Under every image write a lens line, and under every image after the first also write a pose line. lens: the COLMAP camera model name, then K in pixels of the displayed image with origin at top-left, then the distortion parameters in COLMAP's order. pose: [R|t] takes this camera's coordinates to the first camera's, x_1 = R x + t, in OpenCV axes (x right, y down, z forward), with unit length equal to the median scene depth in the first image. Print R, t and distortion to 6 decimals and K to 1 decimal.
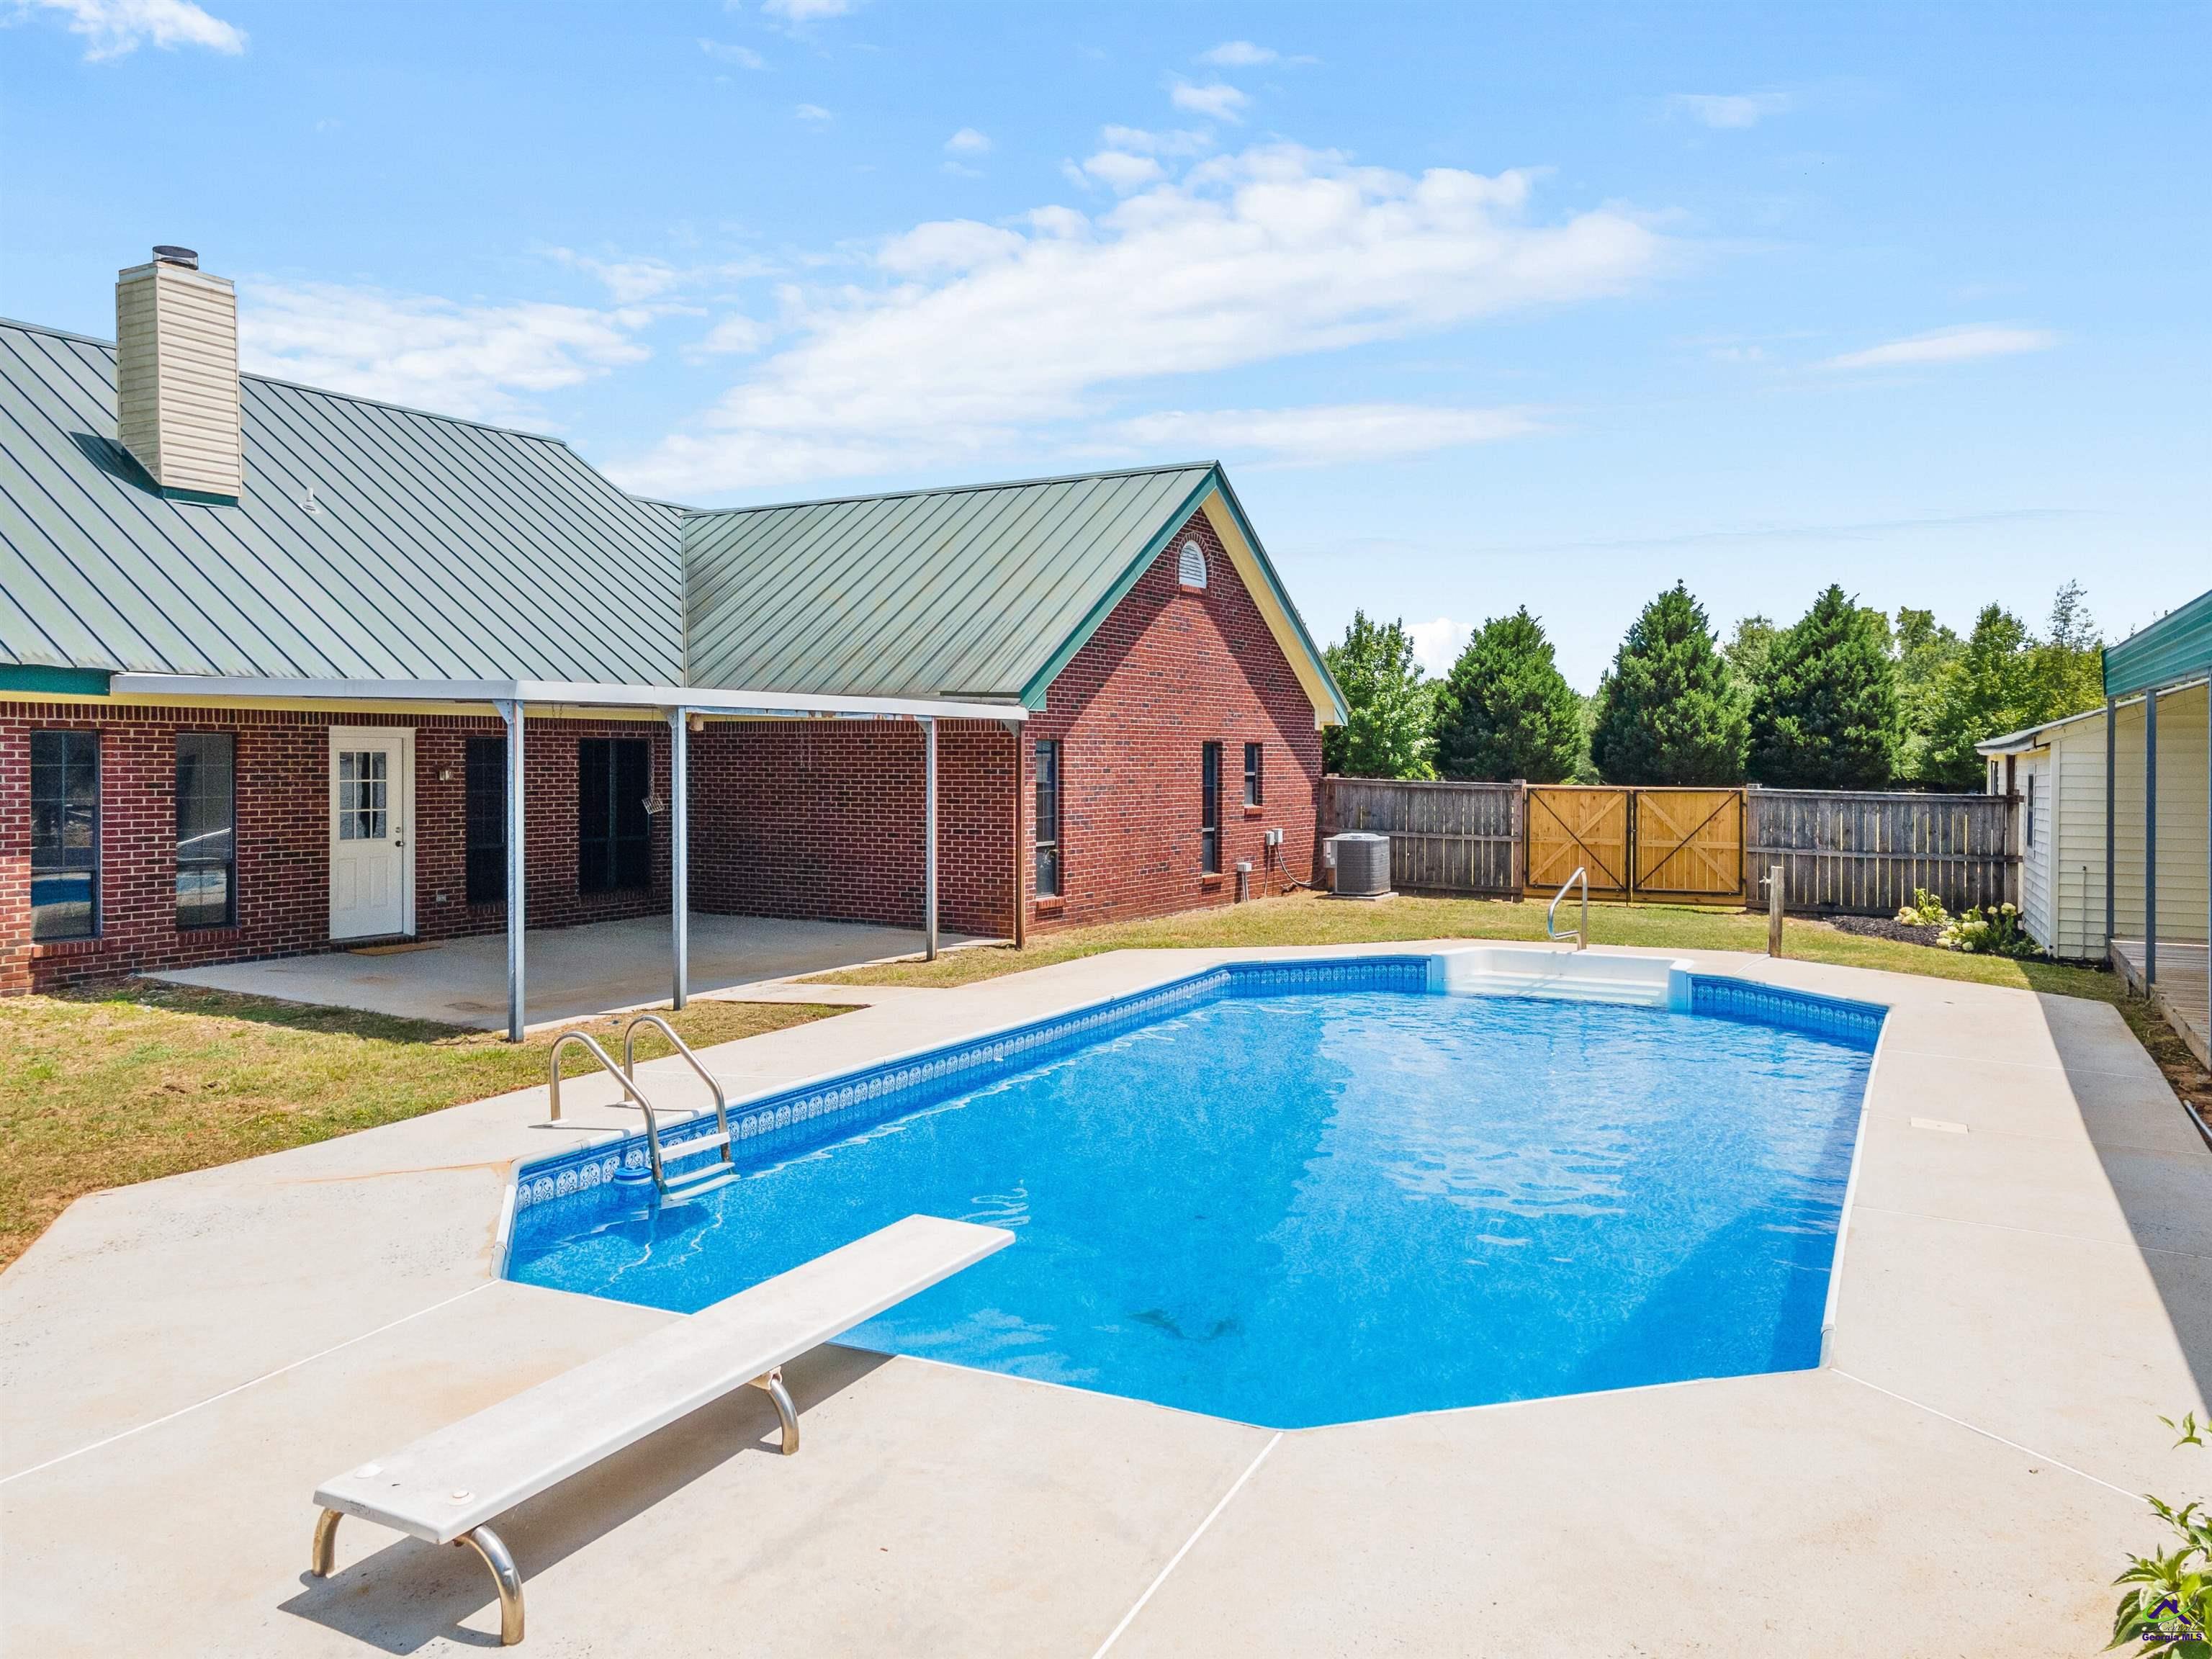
lens RADIAL K [[1615.4, 0, 1106.0], [0, 1615.4, 829.5], [0, 0, 1]] dist [0.022134, 0.033331]
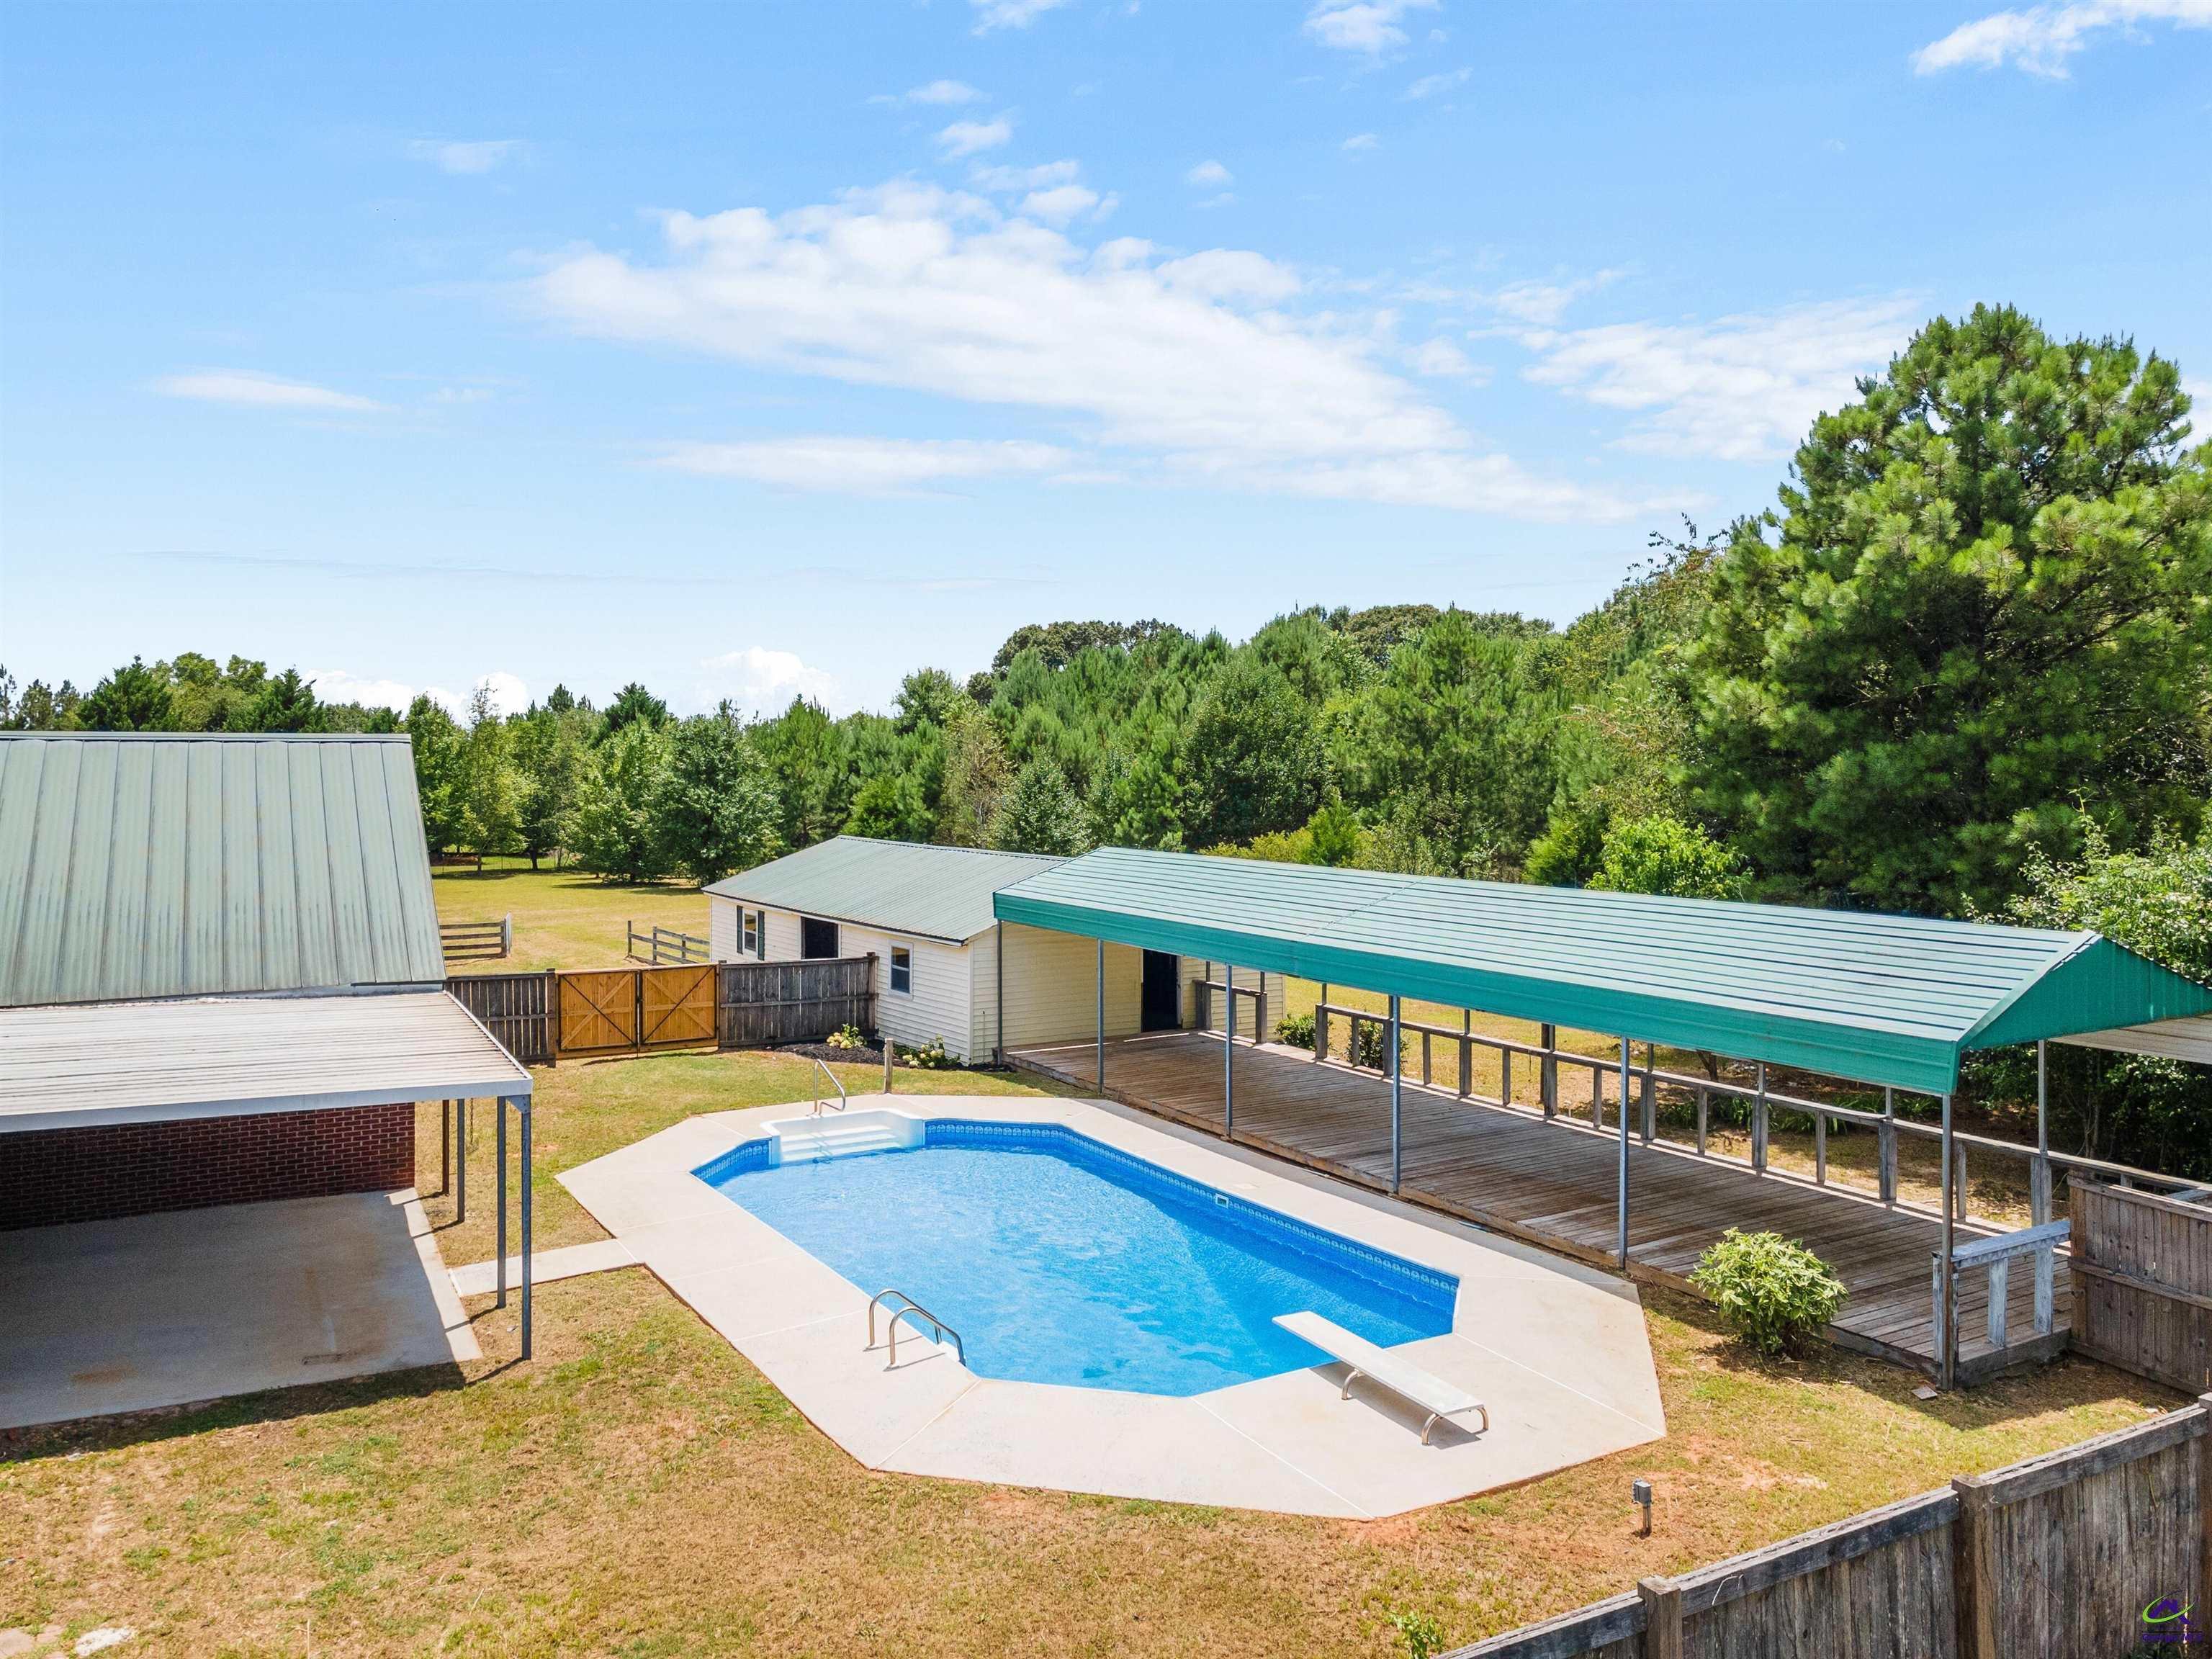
lens RADIAL K [[1615.4, 0, 1106.0], [0, 1615.4, 829.5], [0, 0, 1]] dist [0.022134, 0.033331]
pose [[0.536400, -0.032091, 0.843354, -0.568763], [0.040285, 0.999111, 0.012396, -0.136216], [-0.843002, 0.027325, 0.537216, -0.035551]]
